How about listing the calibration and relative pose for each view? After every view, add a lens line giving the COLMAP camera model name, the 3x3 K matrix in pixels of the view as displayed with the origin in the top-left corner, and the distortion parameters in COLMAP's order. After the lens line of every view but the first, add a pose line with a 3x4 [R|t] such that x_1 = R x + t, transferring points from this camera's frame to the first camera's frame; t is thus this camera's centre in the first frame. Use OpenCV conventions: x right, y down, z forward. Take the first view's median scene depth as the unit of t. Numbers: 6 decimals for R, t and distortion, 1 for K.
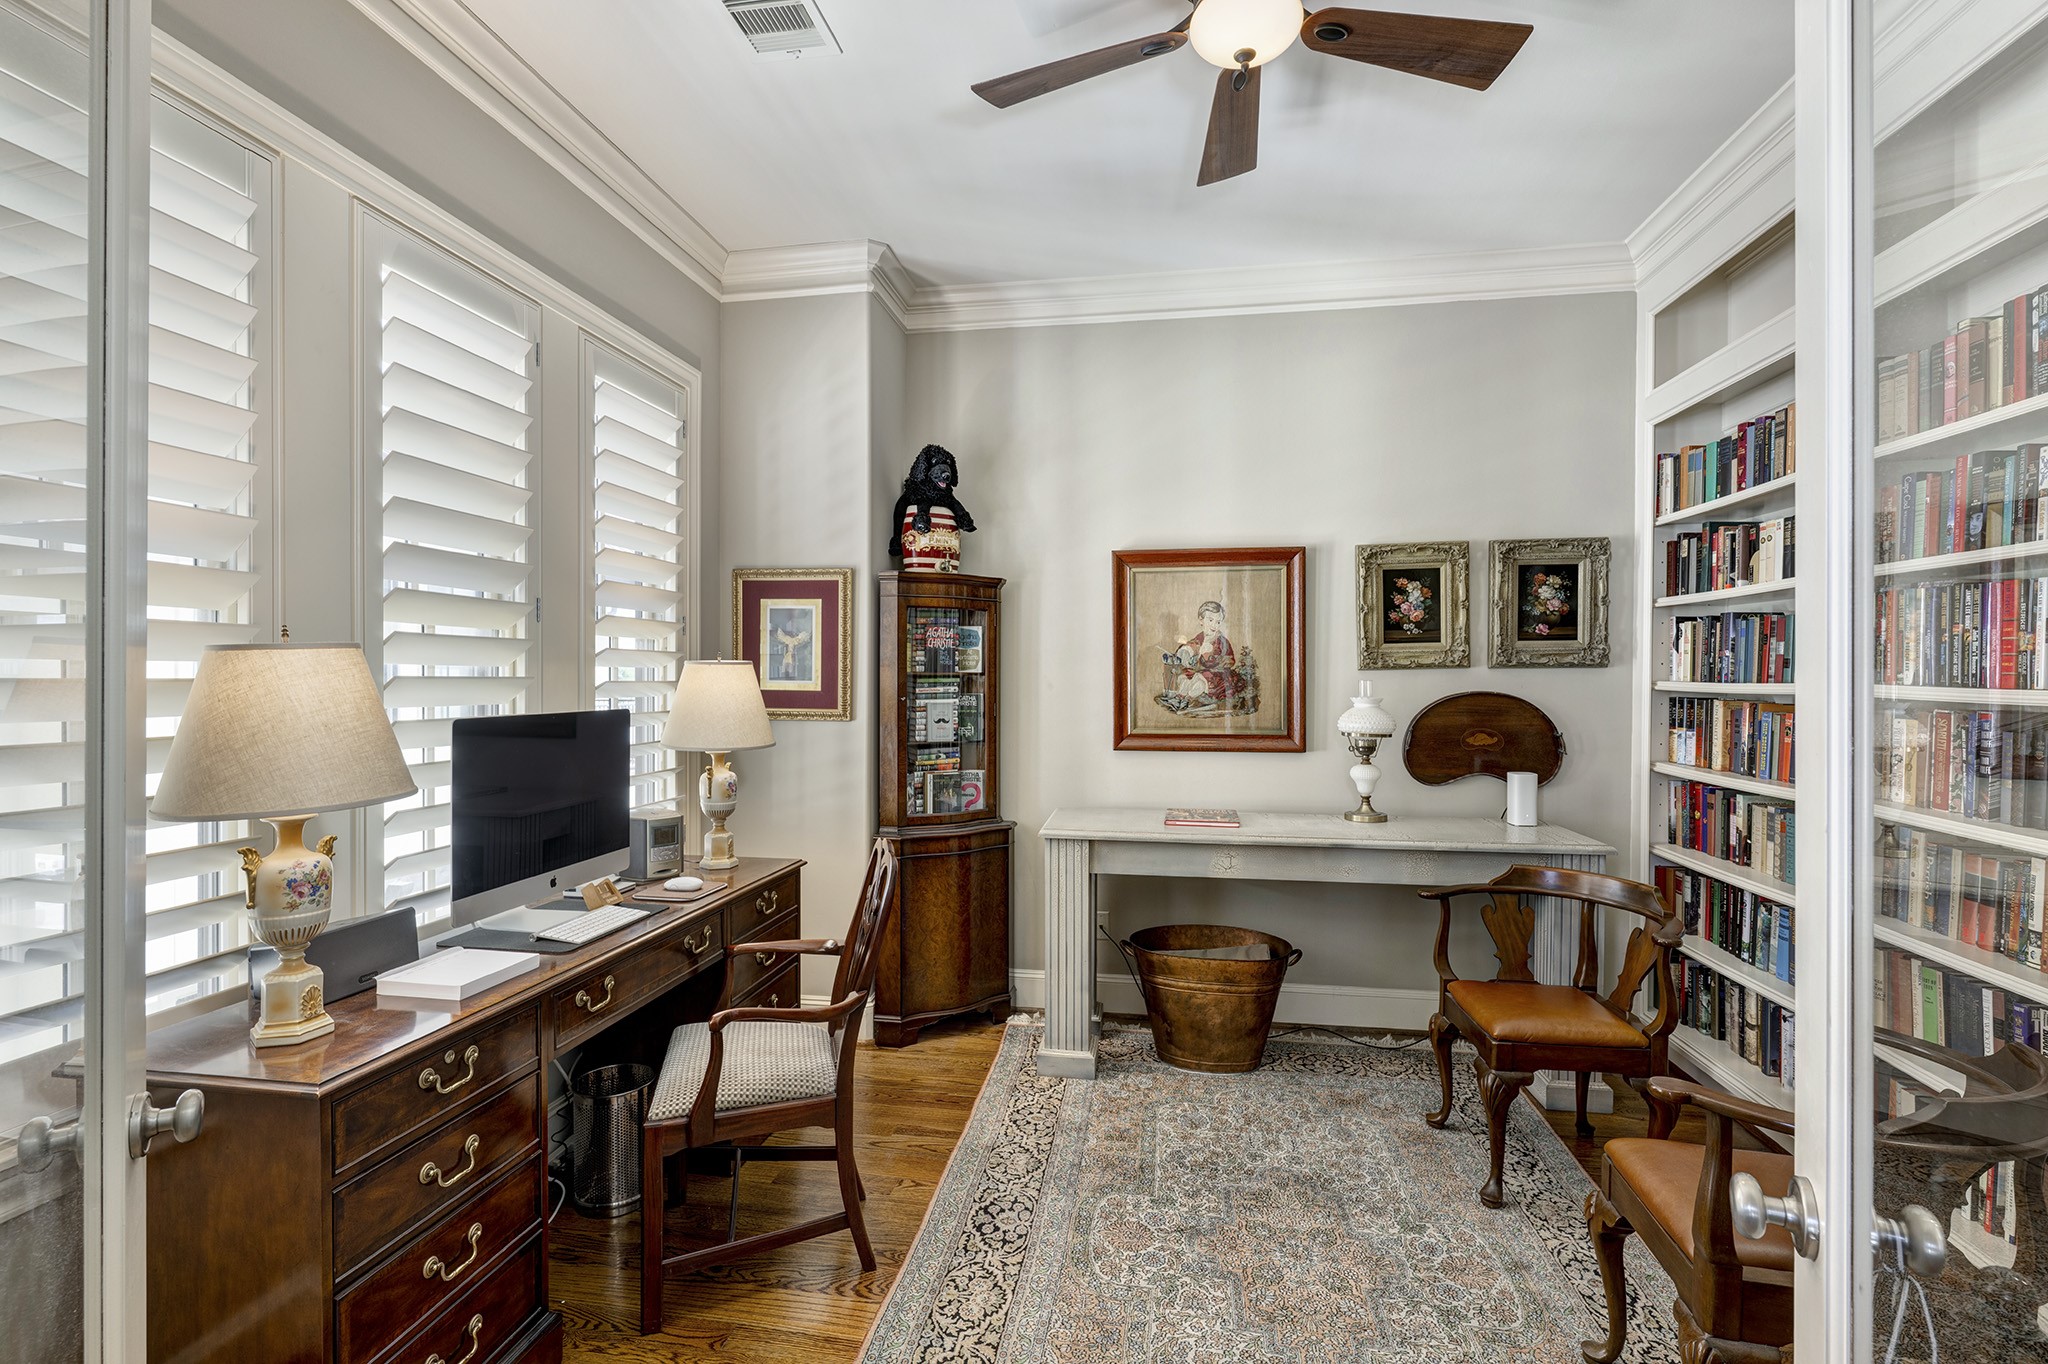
lens RADIAL K [[970.8, 0, 1020.9], [0, 970.8, 681.2], [0, 0, 1]] dist [-0.000213, -0.000348]
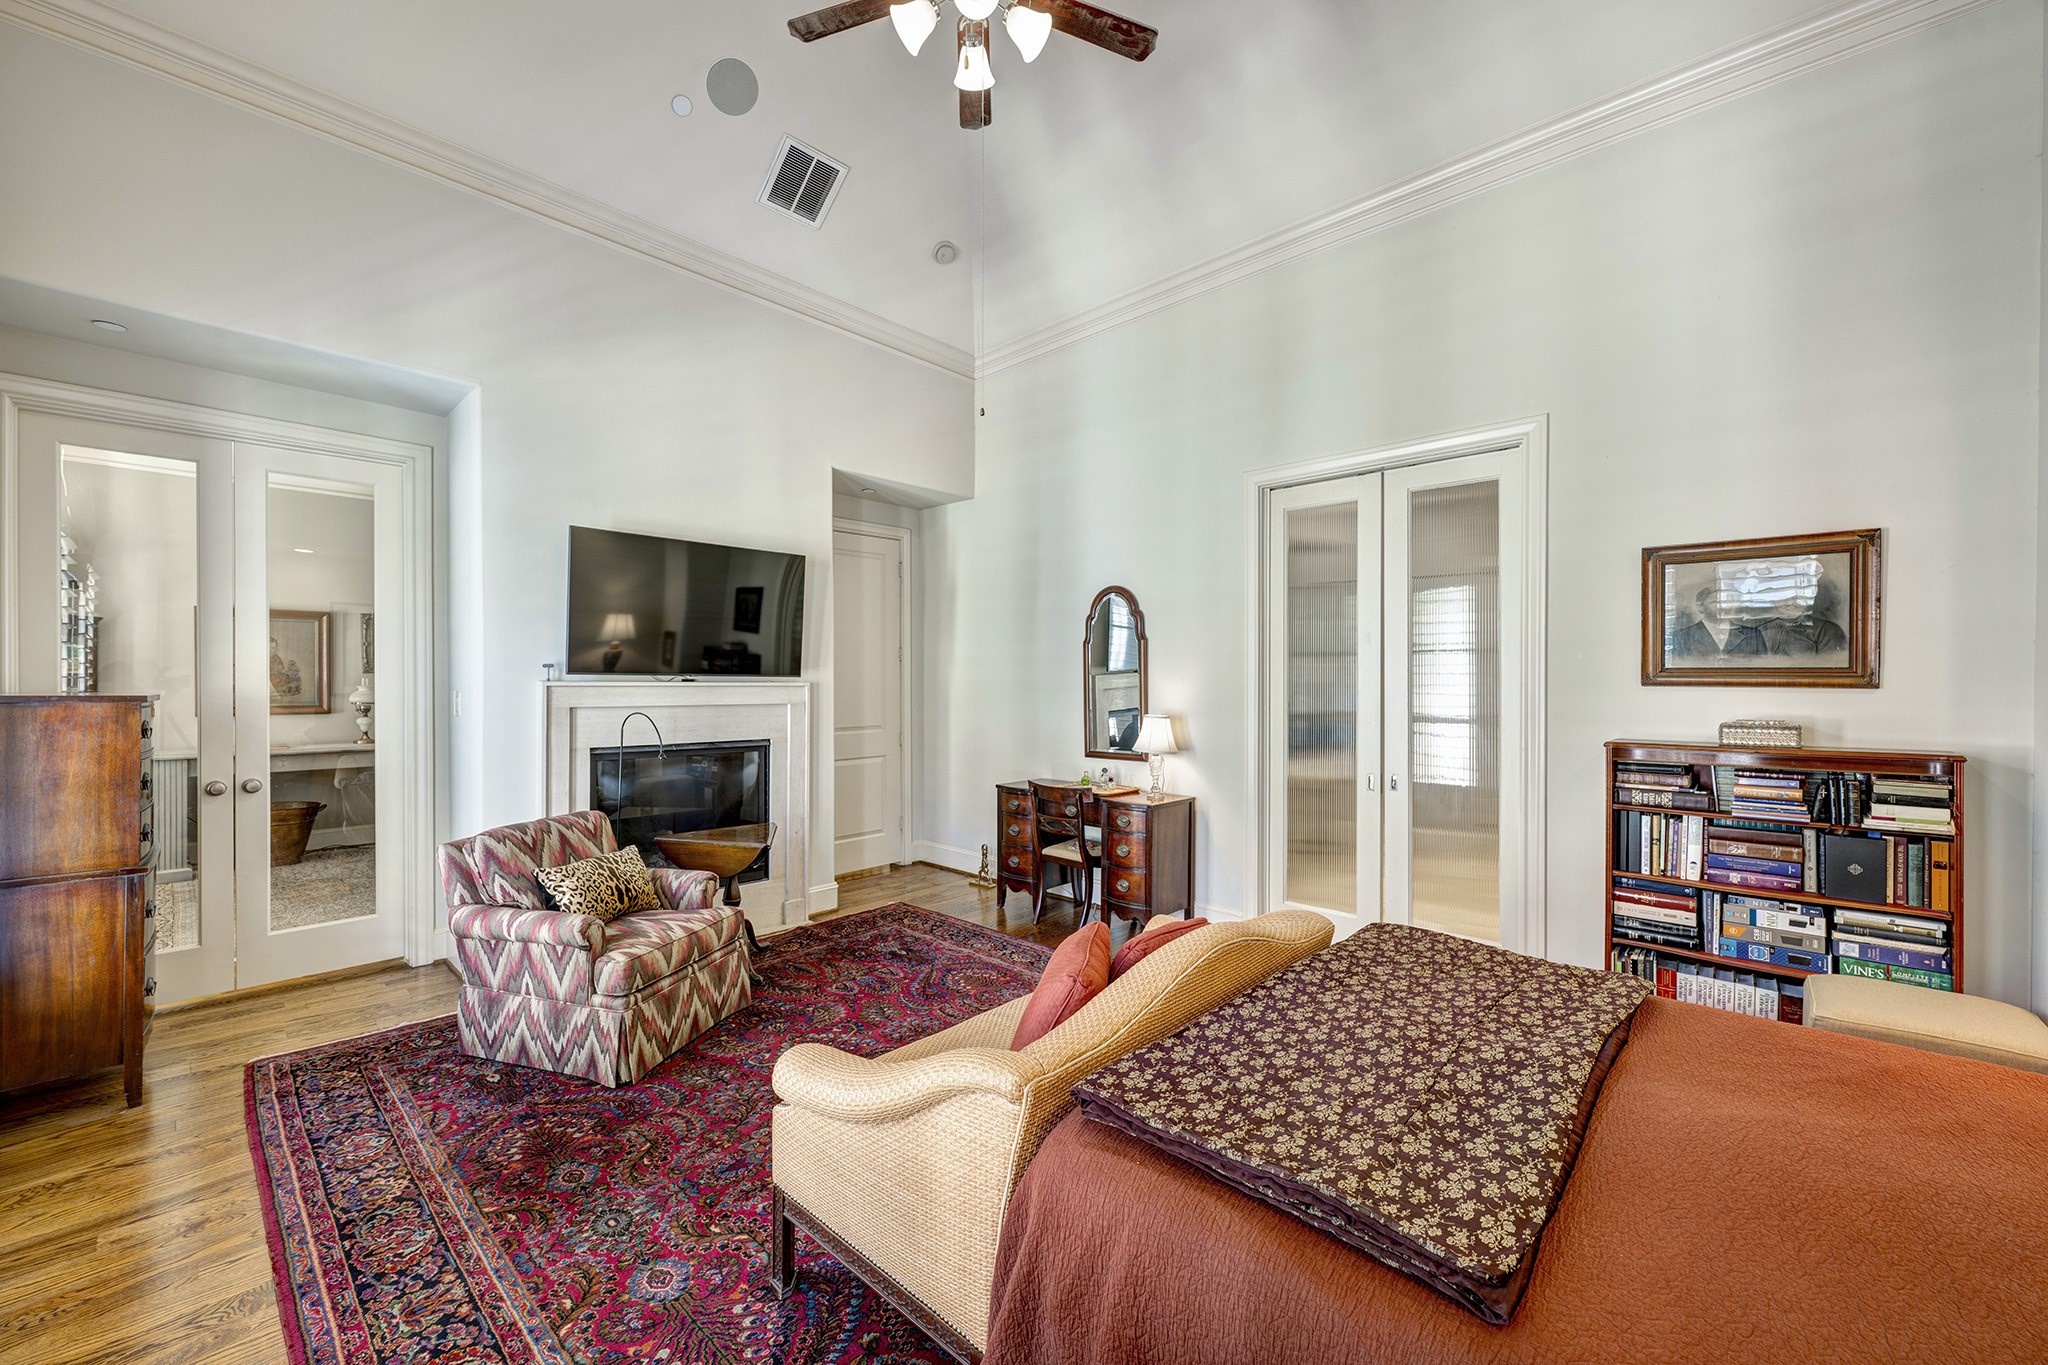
lens RADIAL K [[804.6, 0, 1022.8], [0, 804.6, 678.1], [0, 0, 1]] dist [-0.002957, -0.000343]
pose [[0.560396, -0.000222, 0.828225, -0.289620], [0.001330, 0.999999, -0.000632, 0.002671], [-0.828224, 0.001456, 0.560396, -1.156322]]
